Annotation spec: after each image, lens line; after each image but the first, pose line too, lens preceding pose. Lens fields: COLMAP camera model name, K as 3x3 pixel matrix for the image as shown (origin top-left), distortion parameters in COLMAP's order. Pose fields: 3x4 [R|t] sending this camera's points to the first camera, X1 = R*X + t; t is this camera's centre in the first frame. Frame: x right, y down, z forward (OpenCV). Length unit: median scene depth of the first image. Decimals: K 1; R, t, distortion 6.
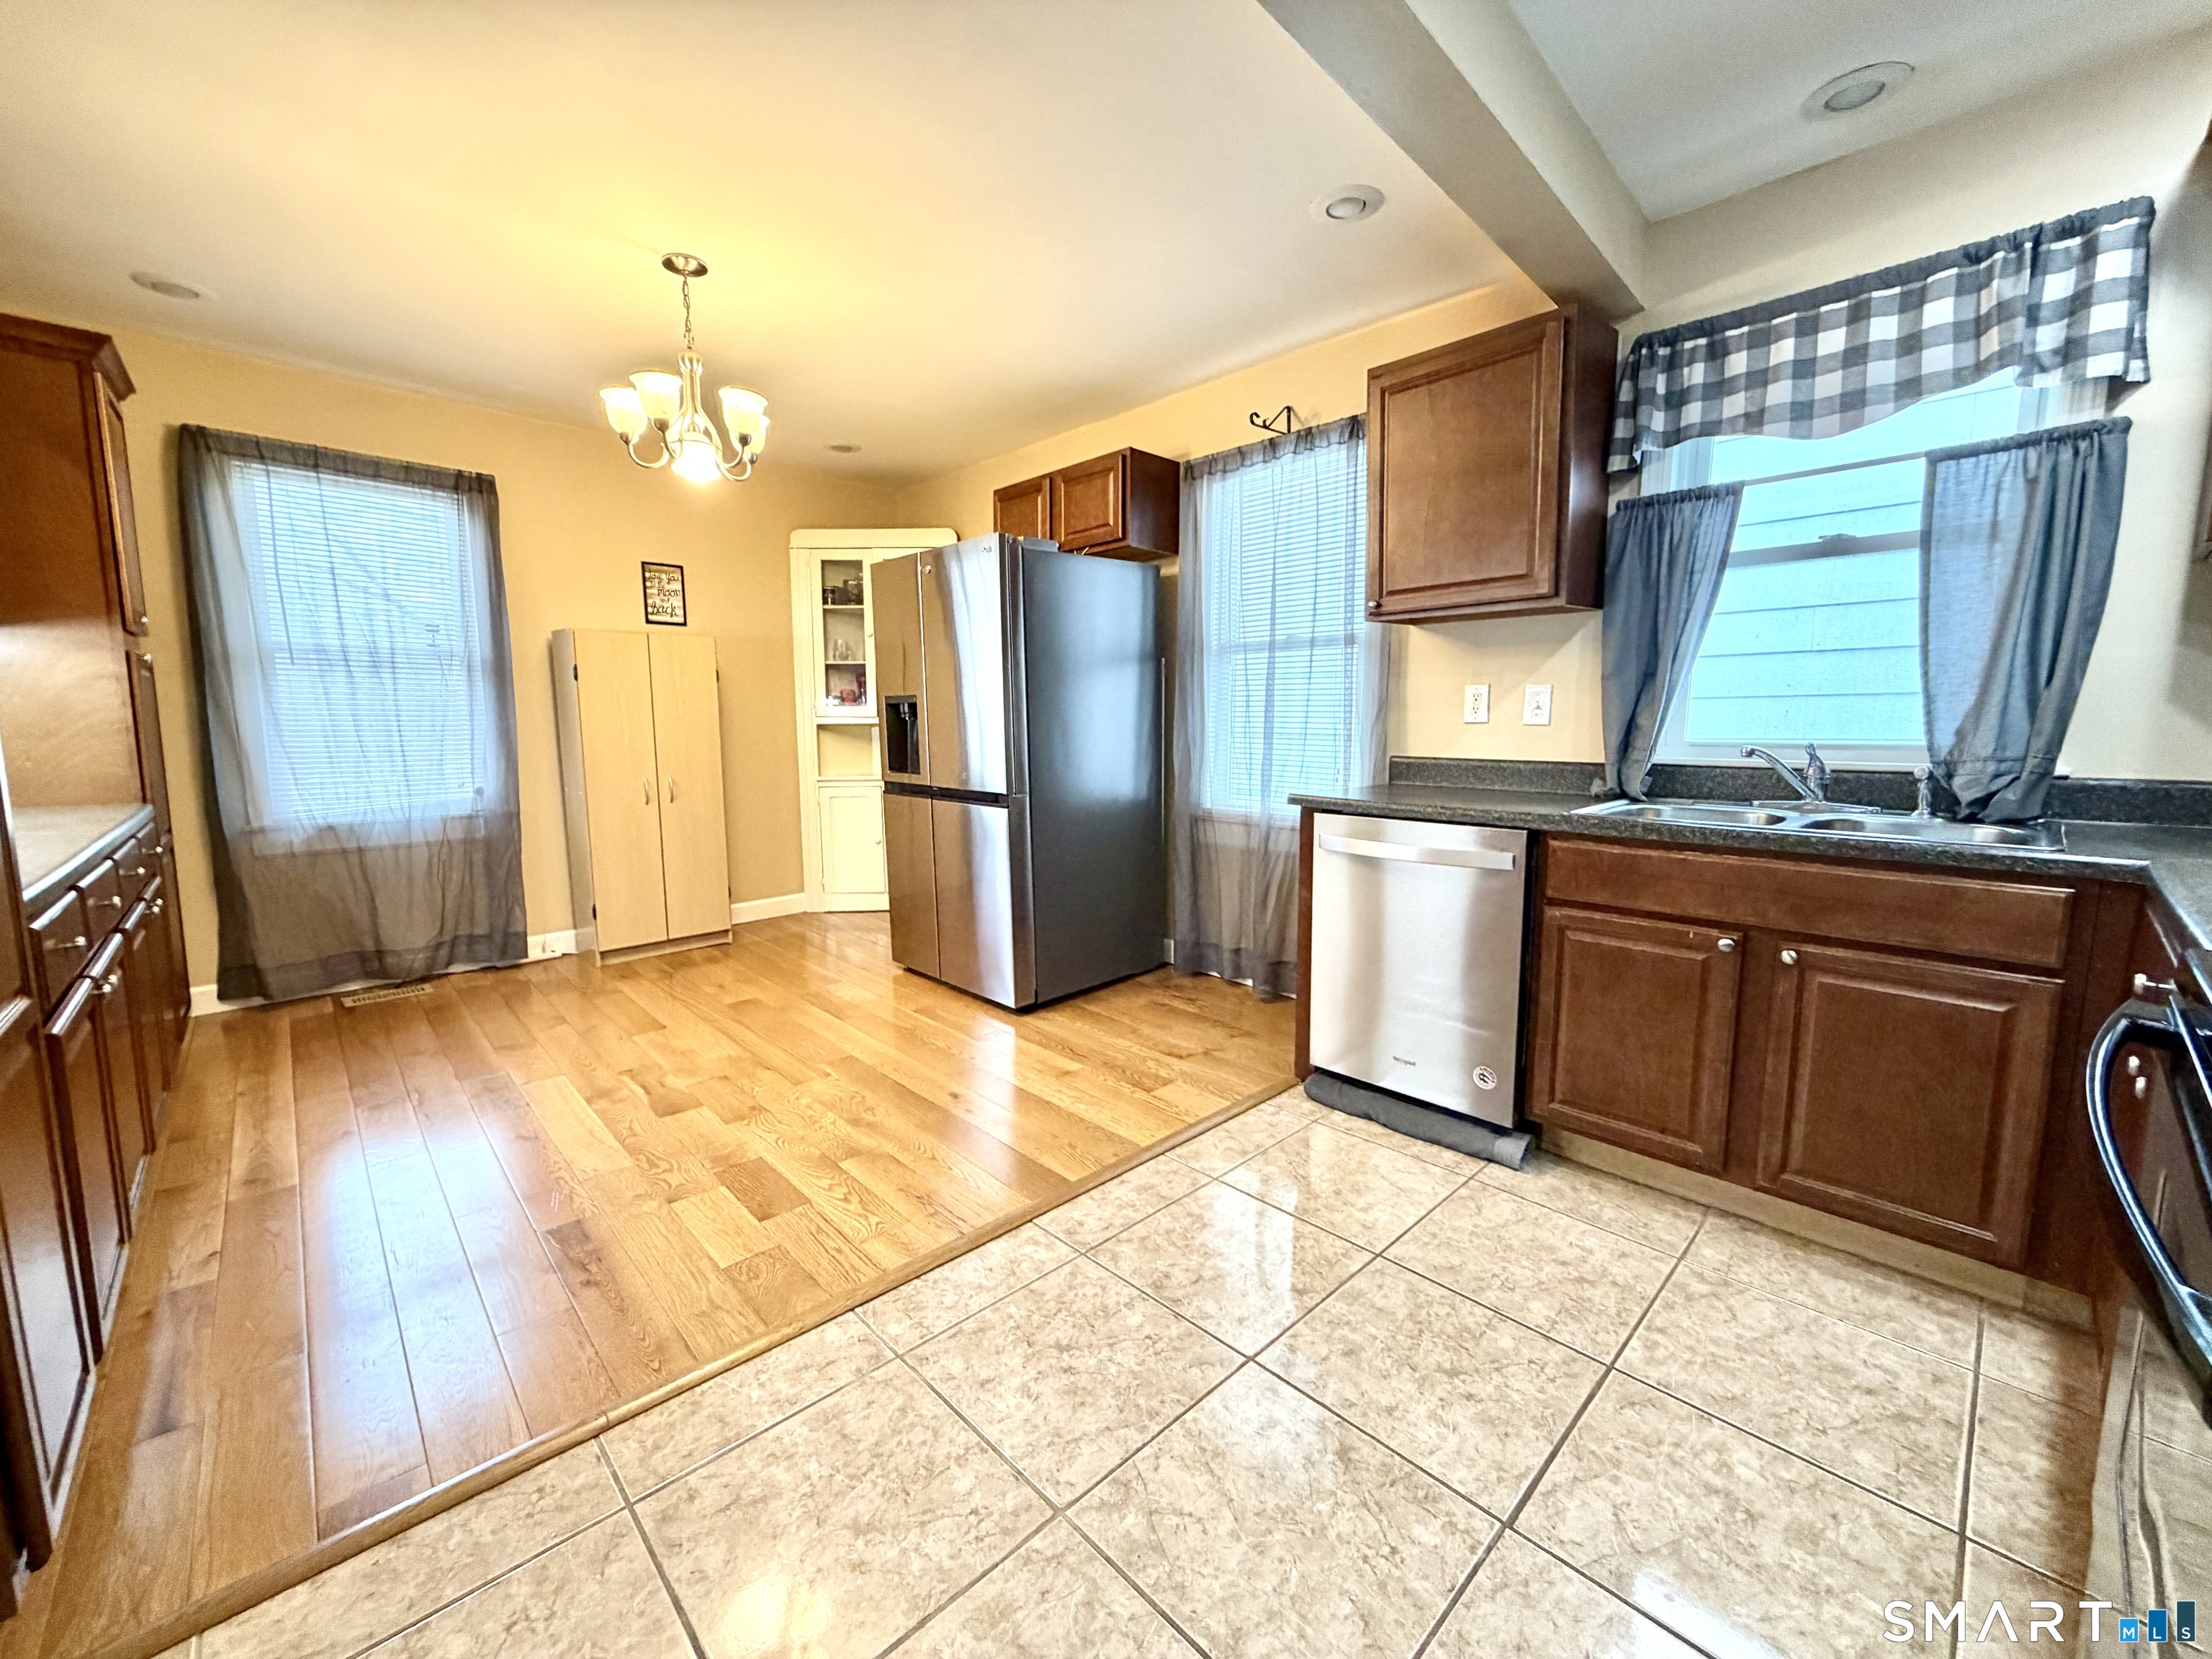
lens RADIAL K [[883.1, 0, 1102.8], [0, 883.1, 831.0], [0, 0, 1]] dist [0.000887, -0.000351]
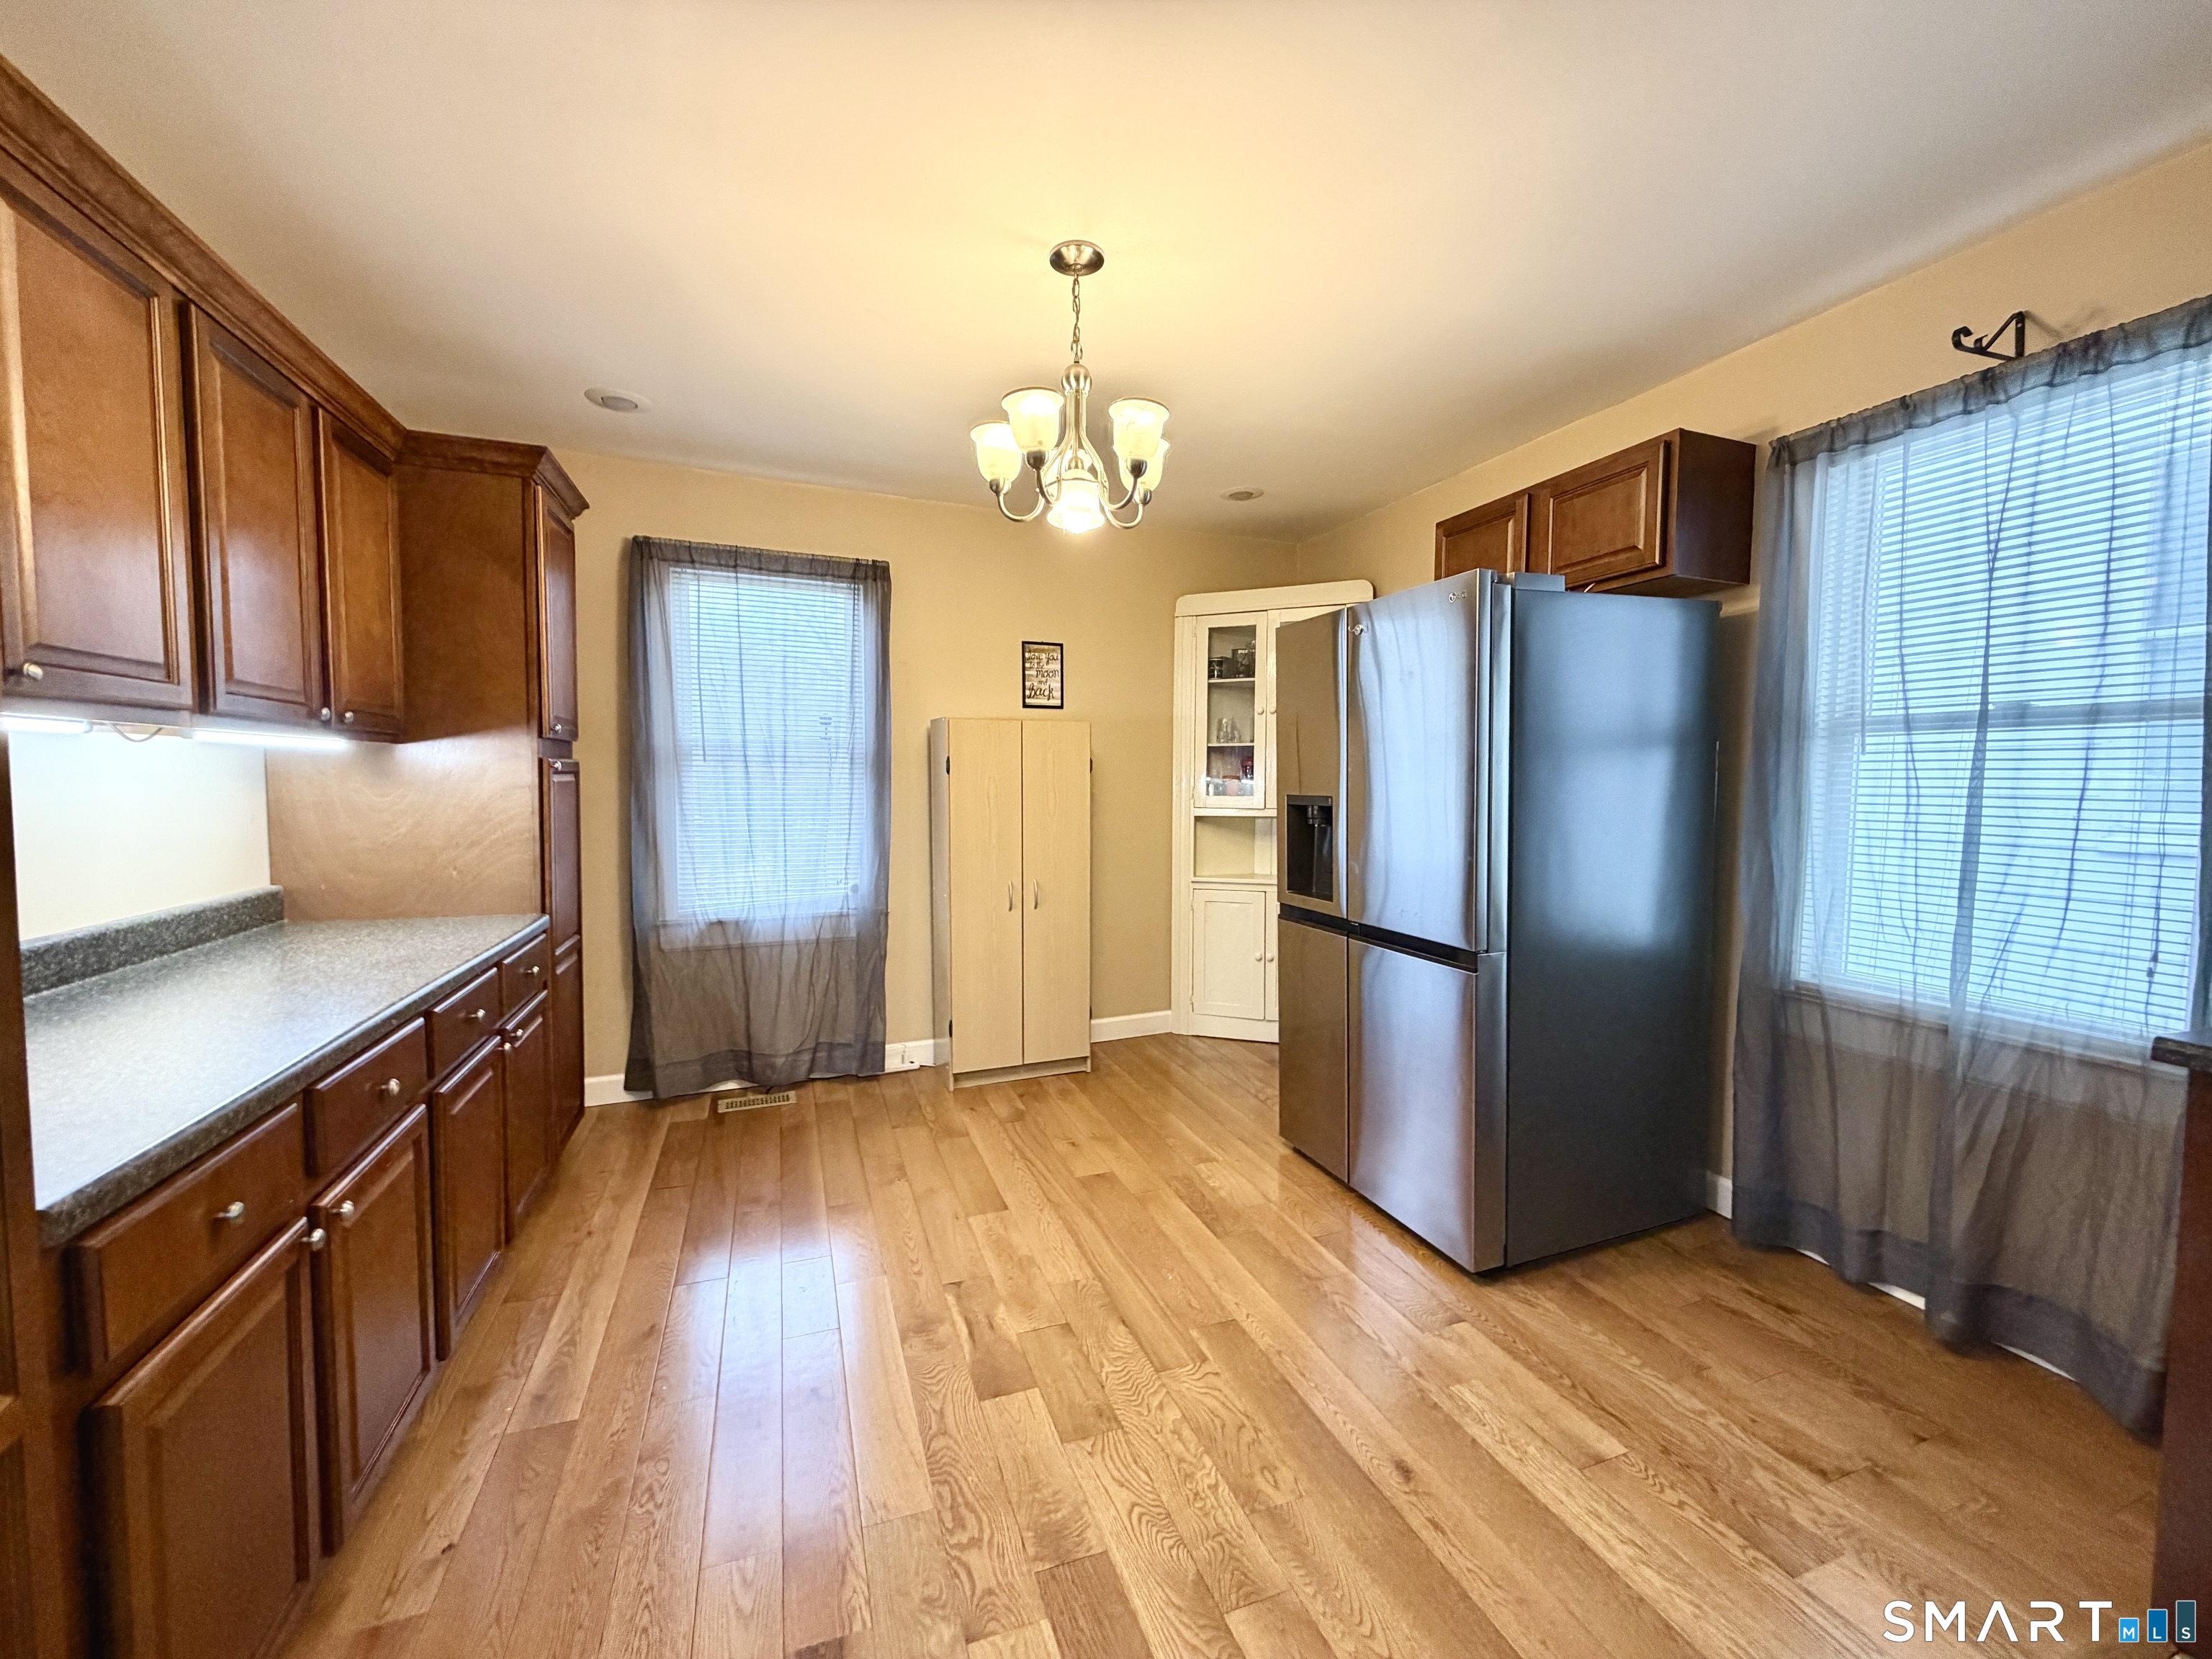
lens RADIAL K [[883.1, 0, 1102.8], [0, 883.1, 831.0], [0, 0, 1]] dist [0.000887, -0.000351]
pose [[0.921787, 0.026650, -0.386779, -0.105562], [-0.053268, 0.996879, -0.058262, -0.074186], [0.384019, 0.074308, 0.920330, 0.252276]]
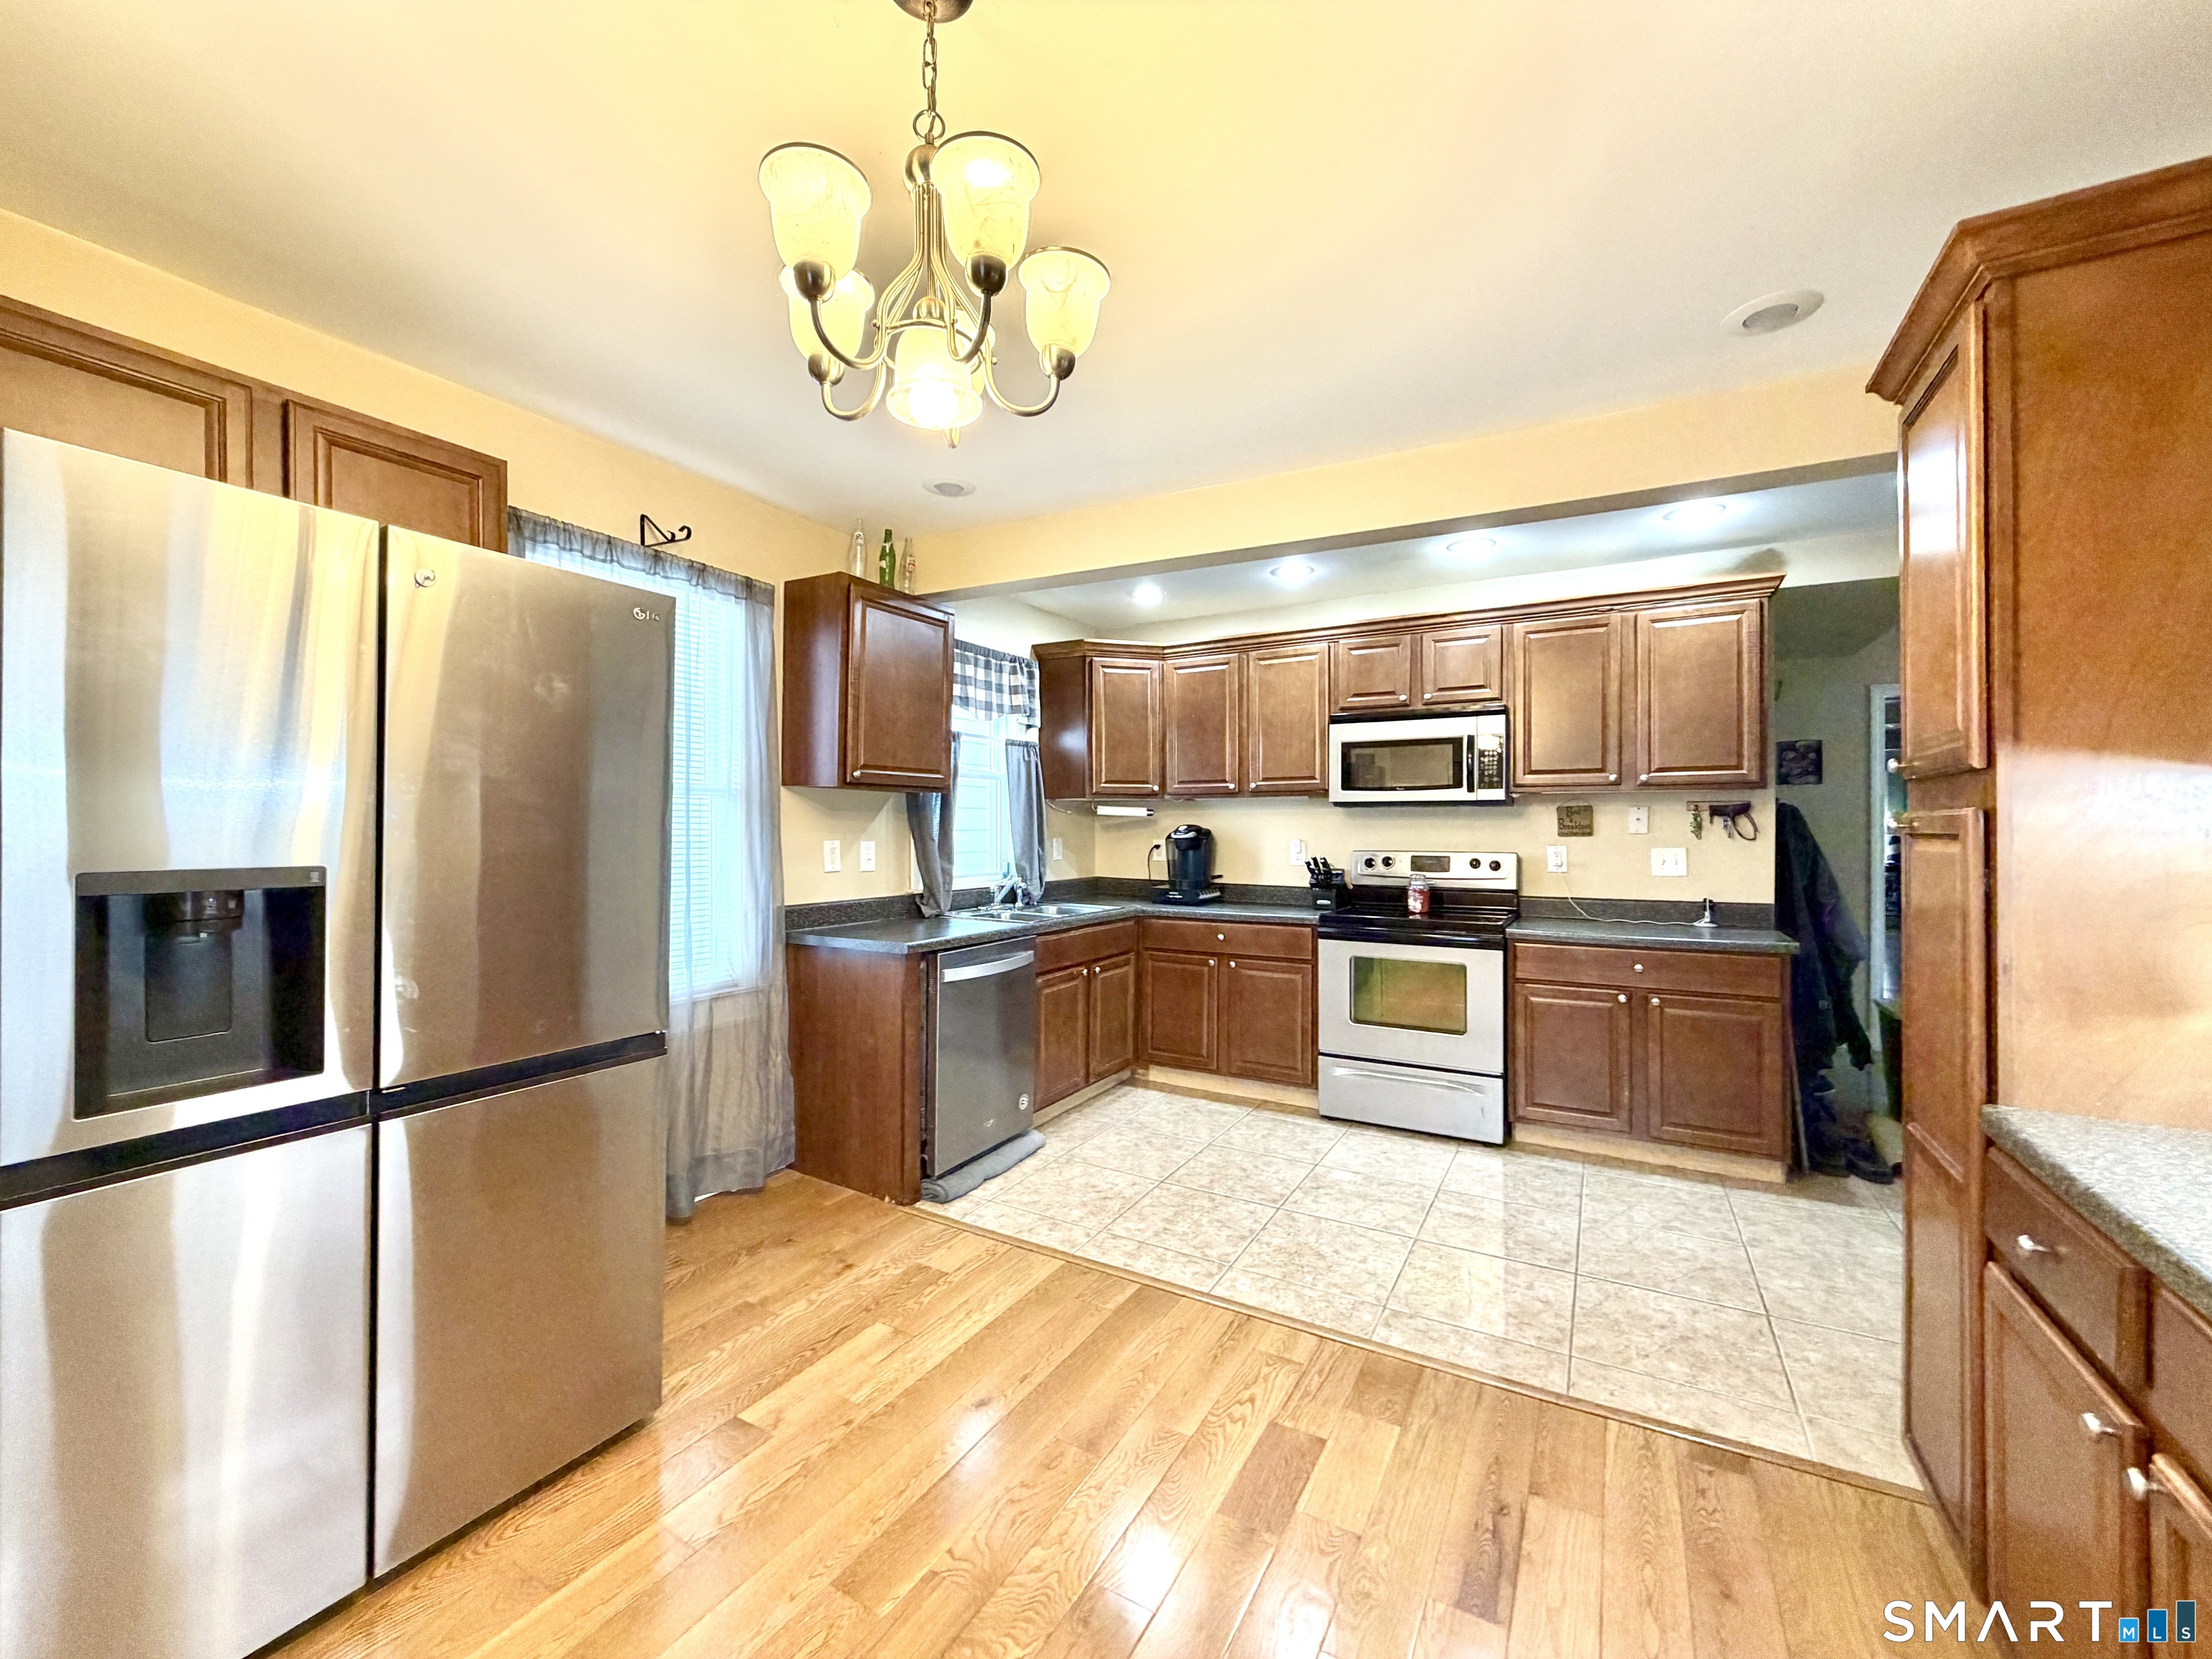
lens RADIAL K [[883.1, 0, 1102.8], [0, 883.1, 831.0], [0, 0, 1]] dist [0.000887, -0.000351]
pose [[-0.287925, -0.003259, 0.957648, -0.707528], [0.119029, 0.992118, 0.039163, -0.151810], [-0.950227, 0.125263, -0.285267, 0.824425]]
